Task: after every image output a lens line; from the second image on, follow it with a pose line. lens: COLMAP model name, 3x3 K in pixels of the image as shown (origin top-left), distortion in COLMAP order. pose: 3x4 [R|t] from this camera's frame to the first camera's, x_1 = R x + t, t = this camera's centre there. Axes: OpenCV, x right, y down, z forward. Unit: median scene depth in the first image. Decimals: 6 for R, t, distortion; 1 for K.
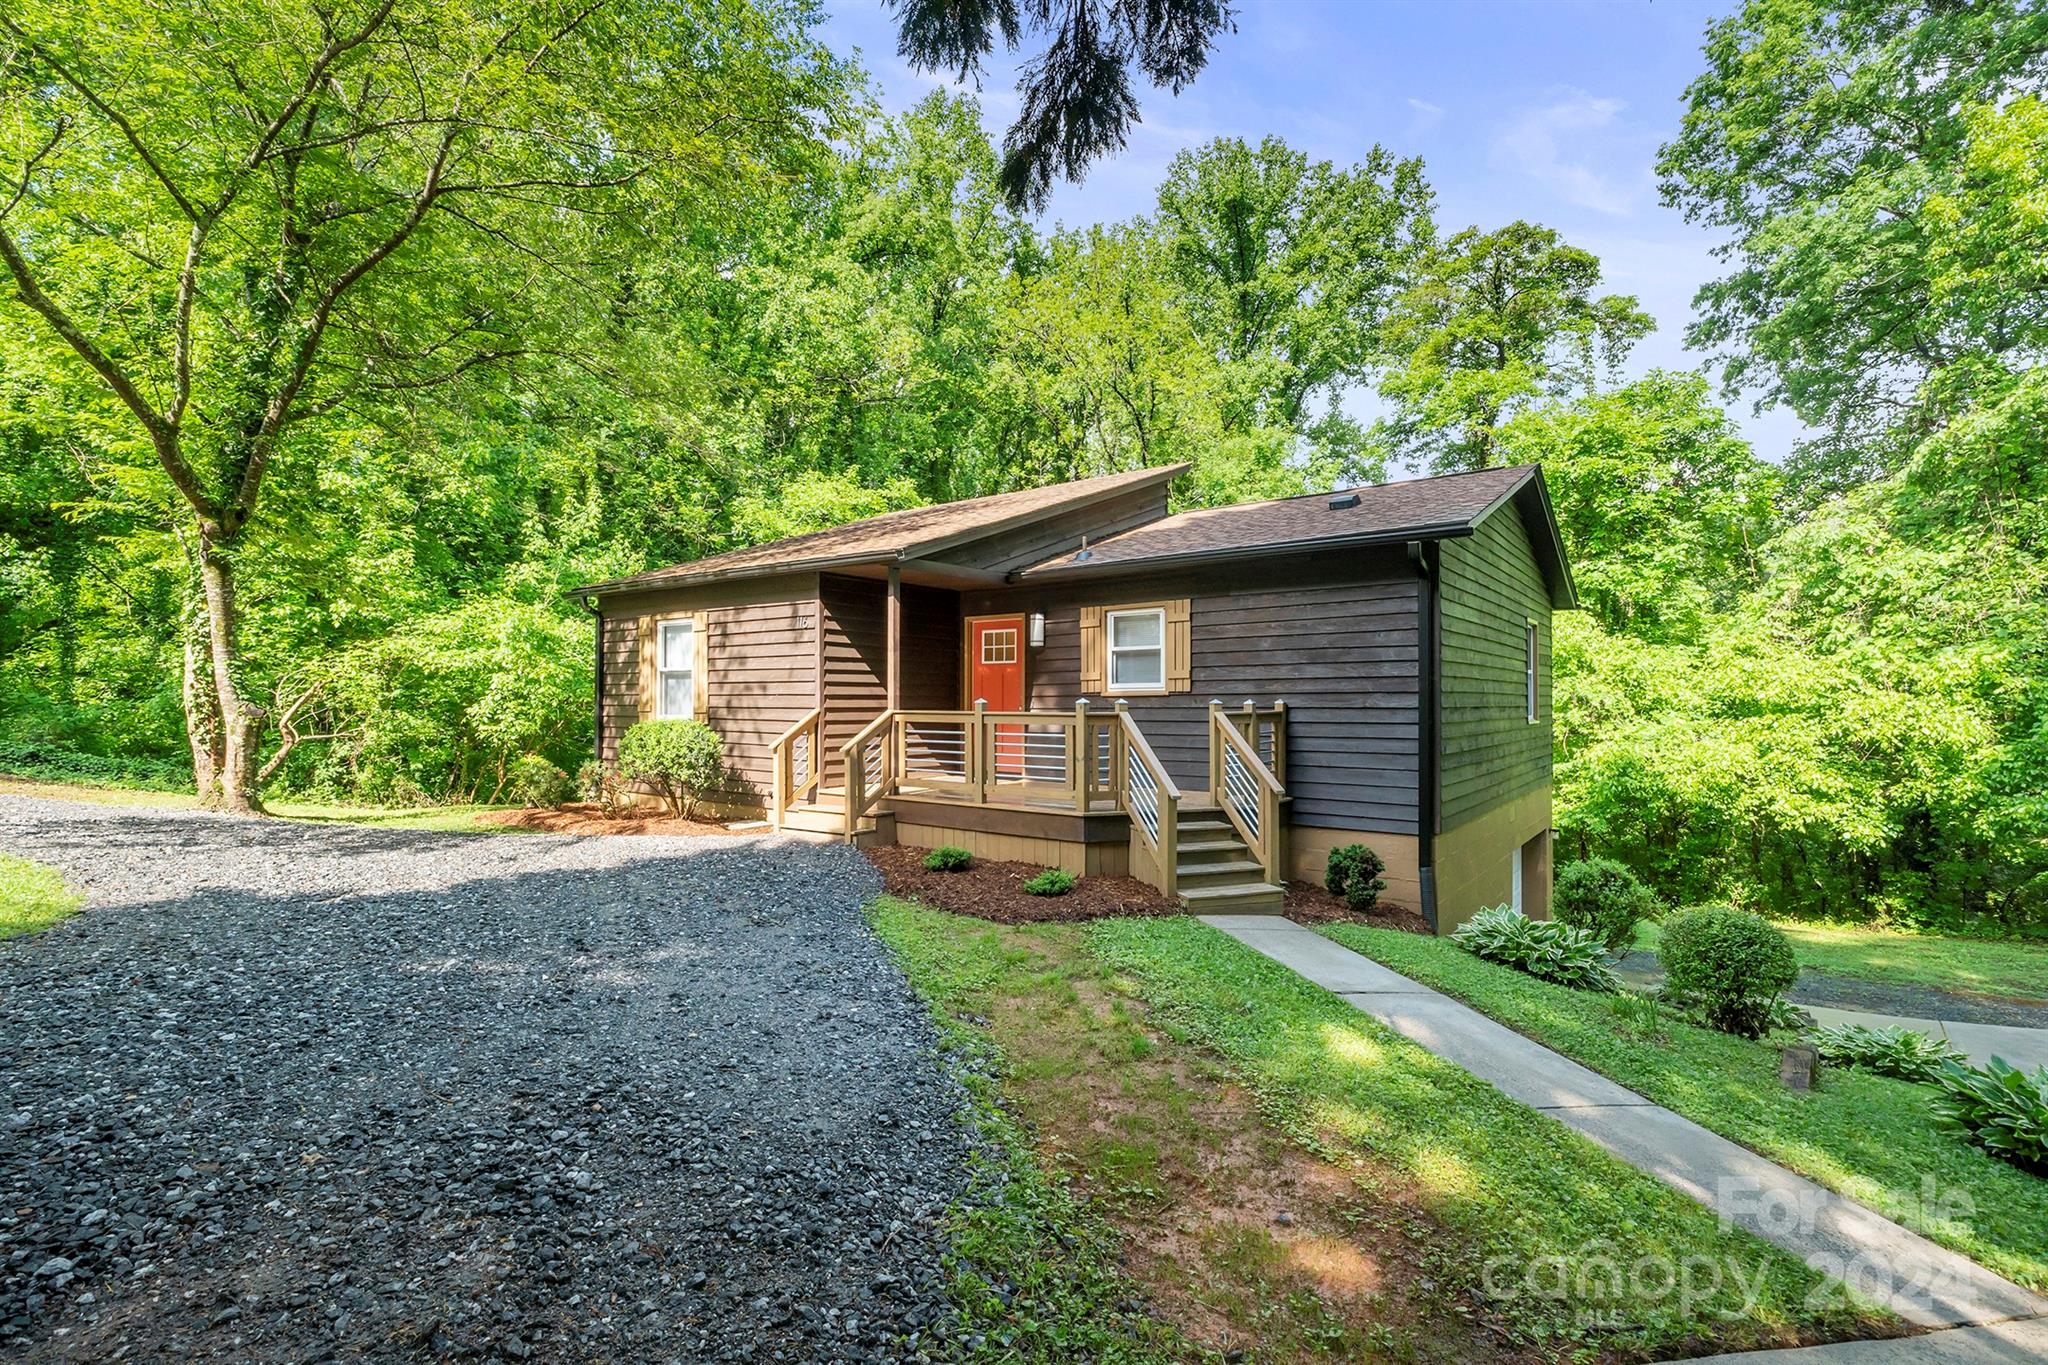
lens RADIAL K [[921.1, 0, 1020.5], [0, 921.1, 690.0], [0, 0, 1]] dist [0.011132, 0.000160]
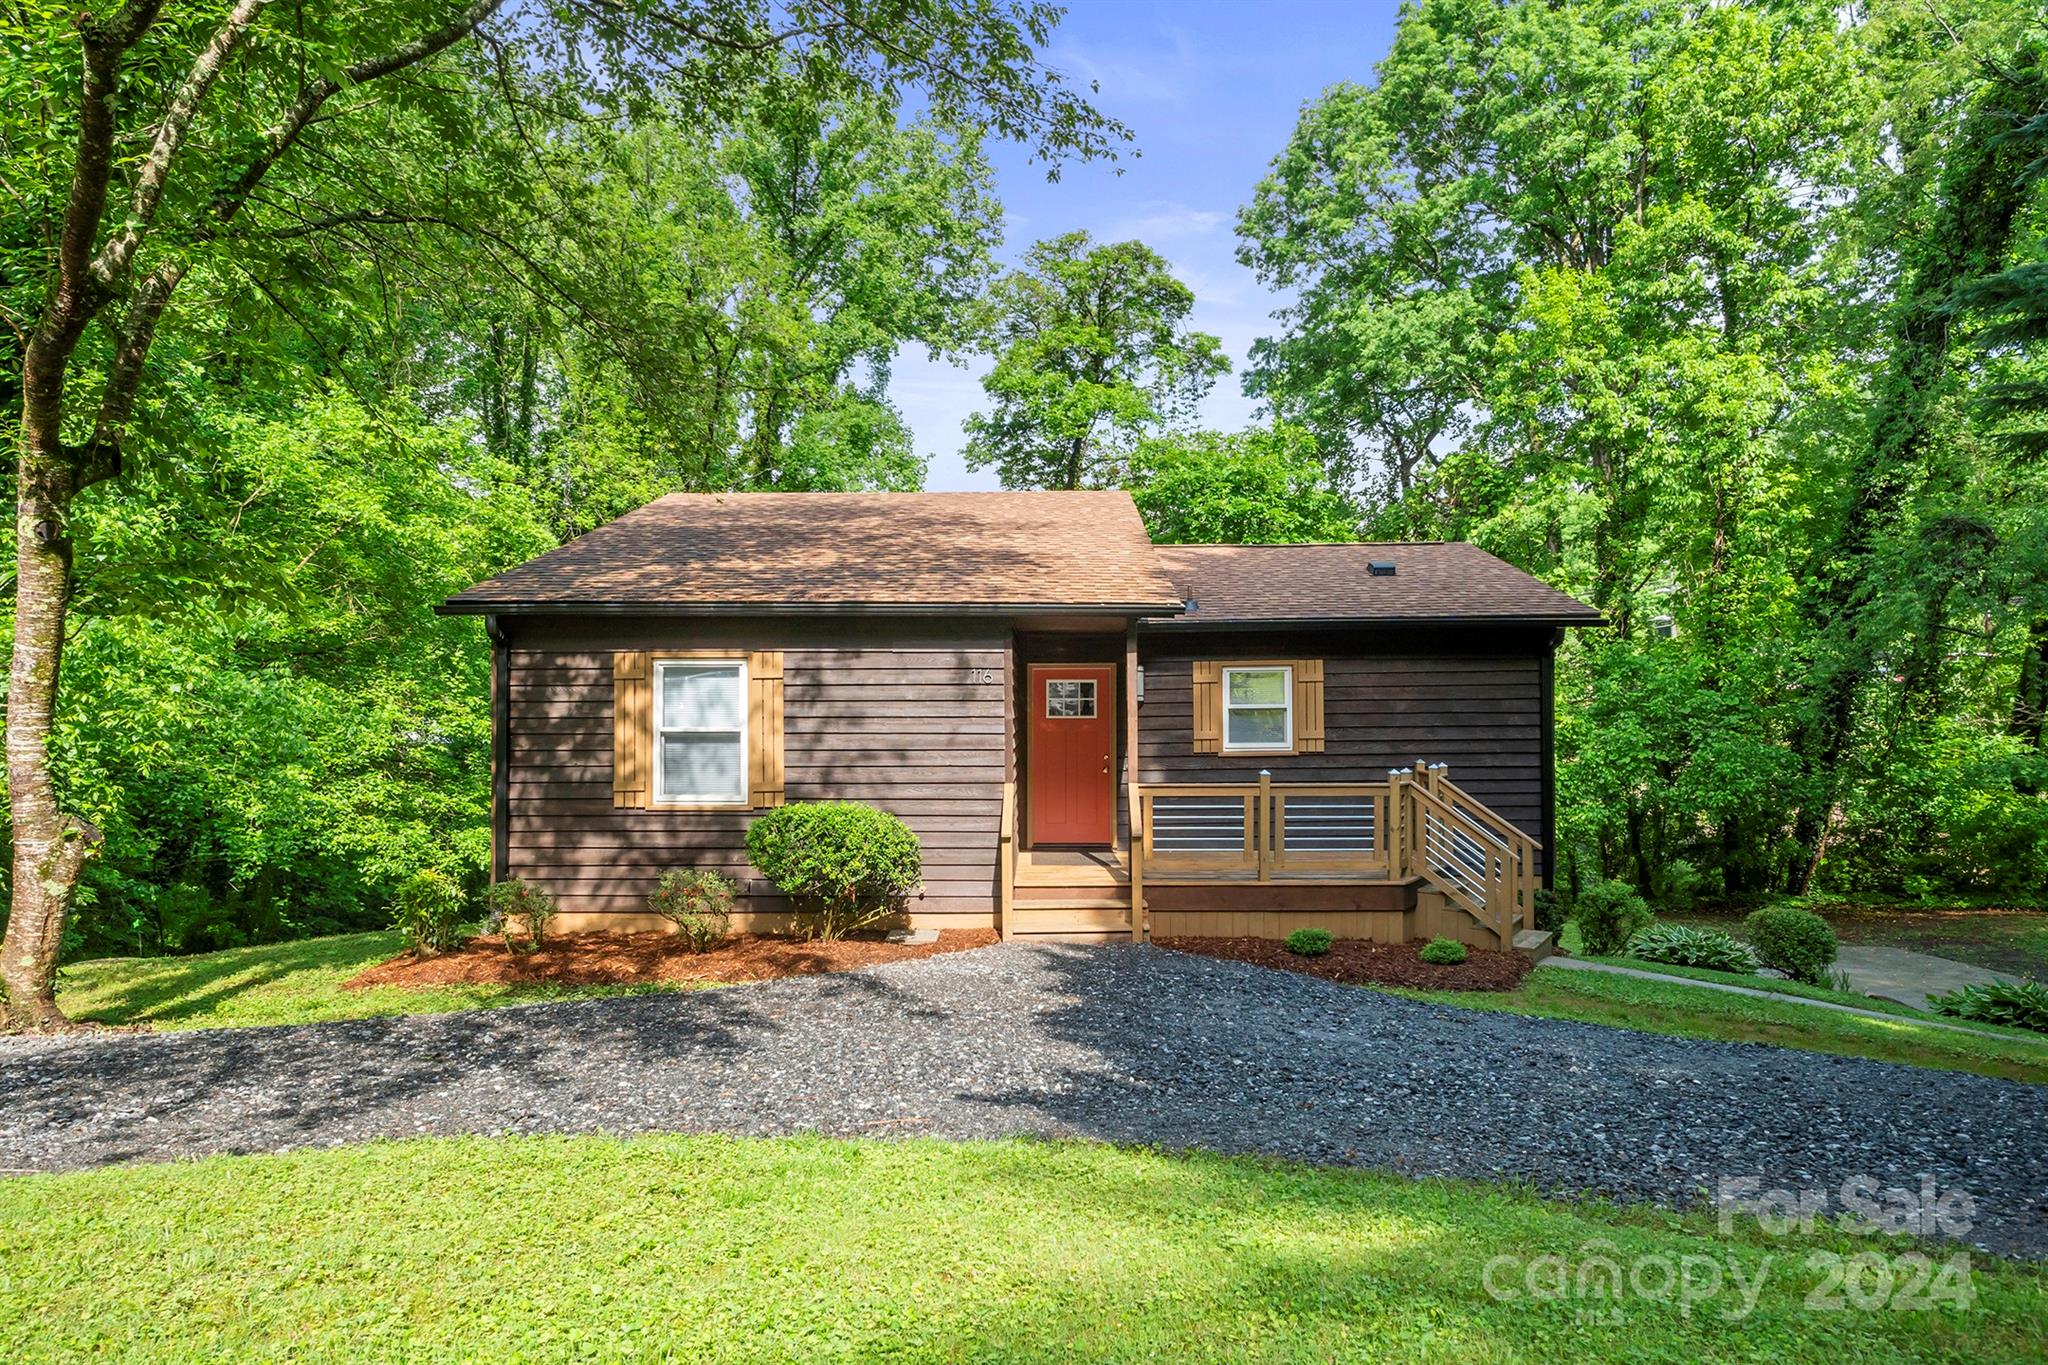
lens RADIAL K [[1199.0, 0, 1014.7], [0, 1199.0, 695.6], [0, 0, 1]] dist [-0.003800, 0.000288]
pose [[0.808400, 0.003502, 0.588623, -0.765414], [-0.001831, 0.999992, -0.003434, -0.048565], [-0.588630, 0.001698, 0.808401, 0.124305]]
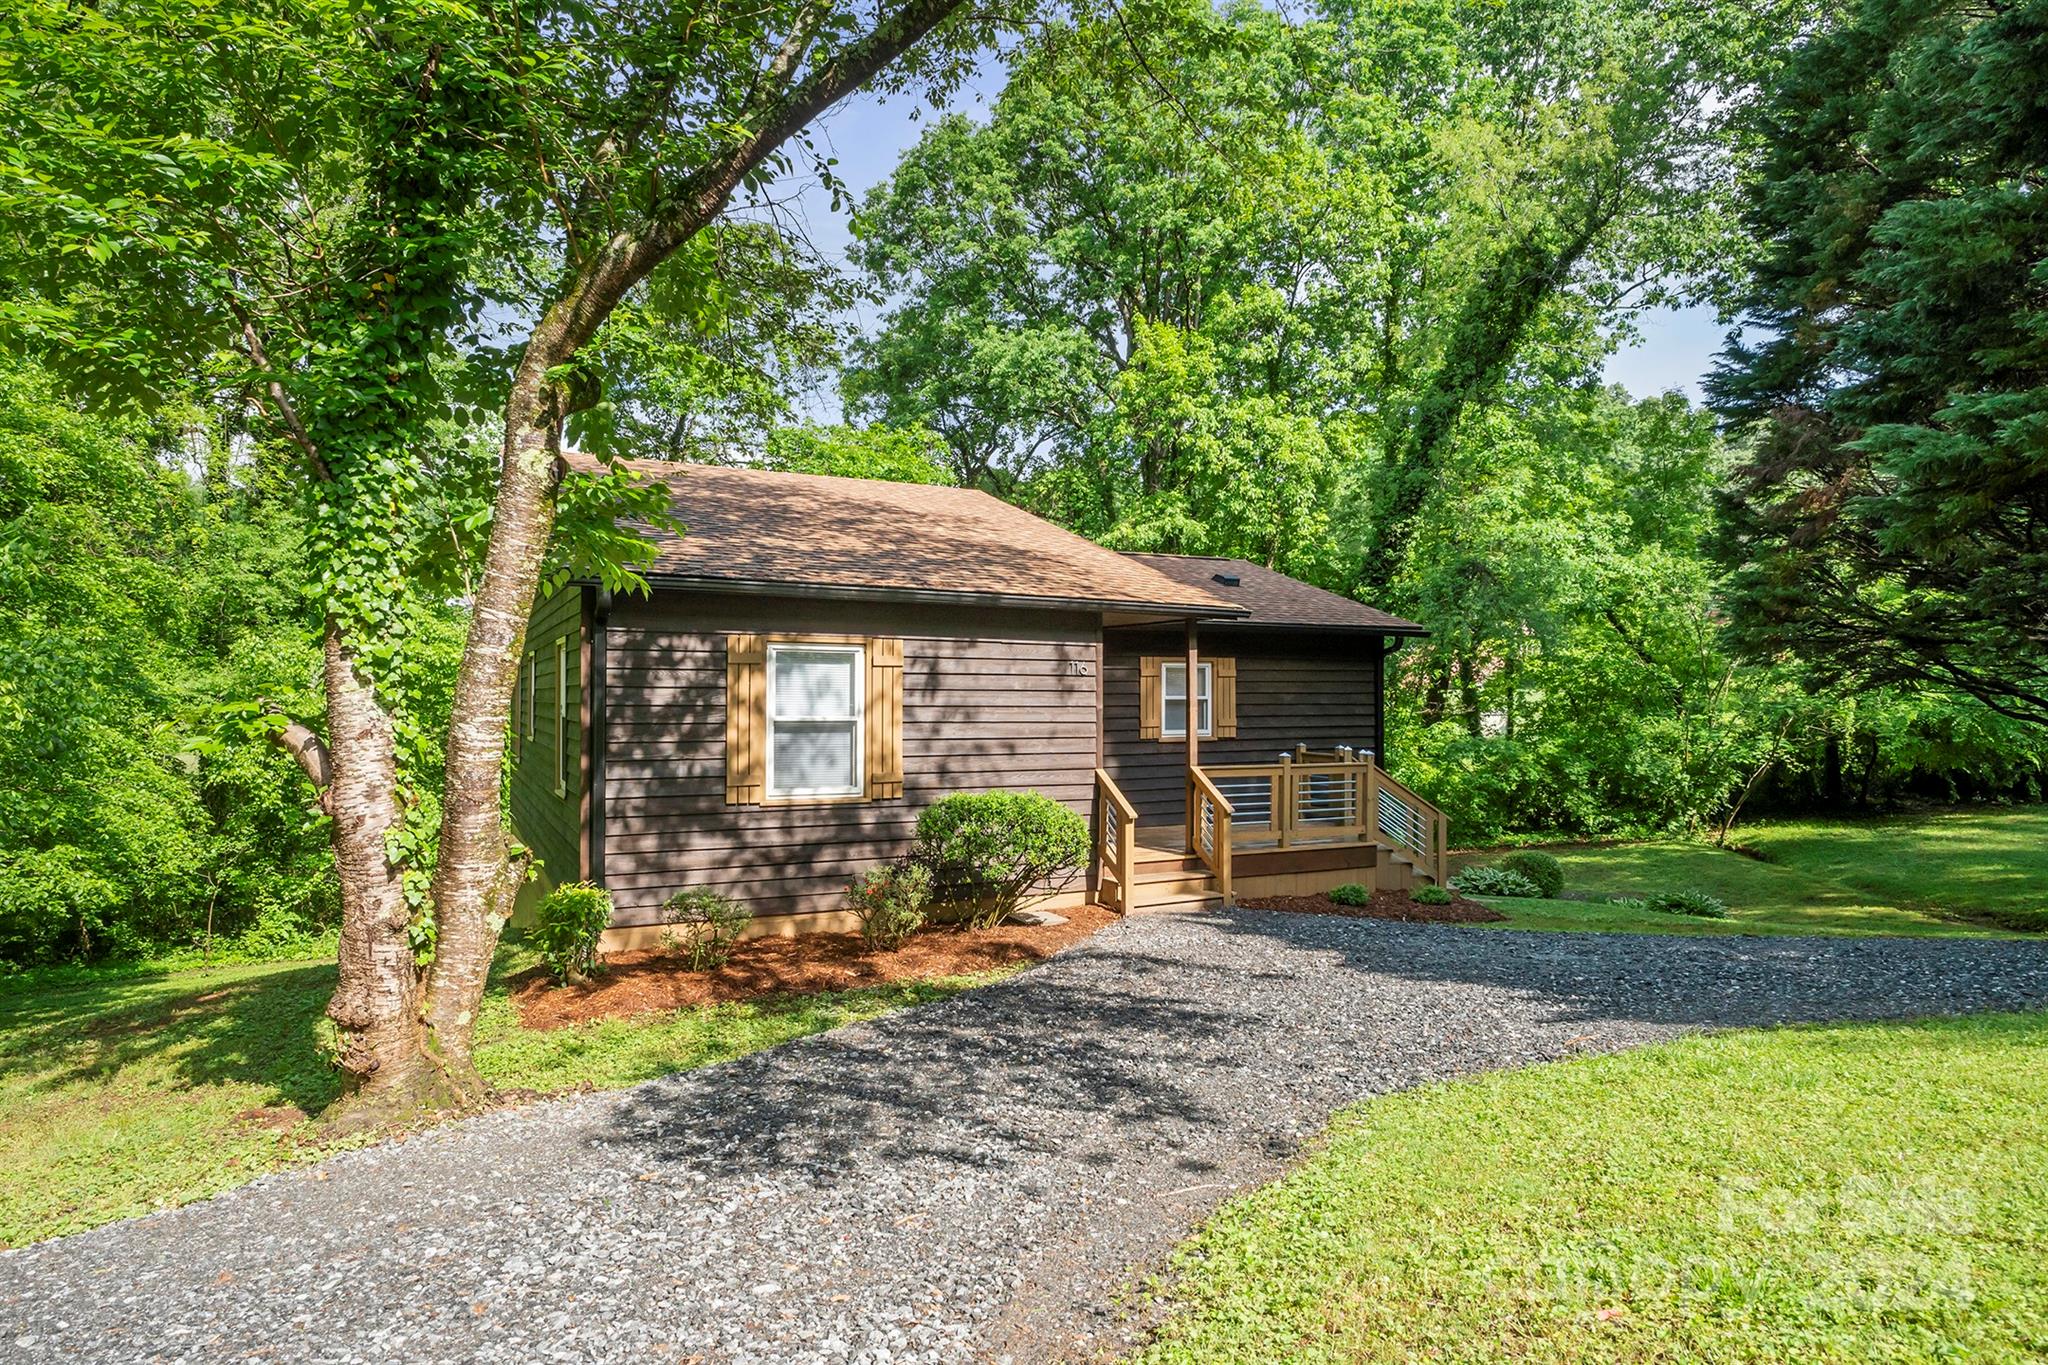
lens RADIAL K [[1199.0, 0, 1021.9], [0, 1199.0, 683.7], [0, 0, 1]] dist [-0.003800, 0.000288]
pose [[0.428423, 0.012035, 0.903498, -1.162992], [-0.014108, 0.999879, -0.006629, -0.046807], [-0.903468, -0.009906, 0.428541, 0.527894]]
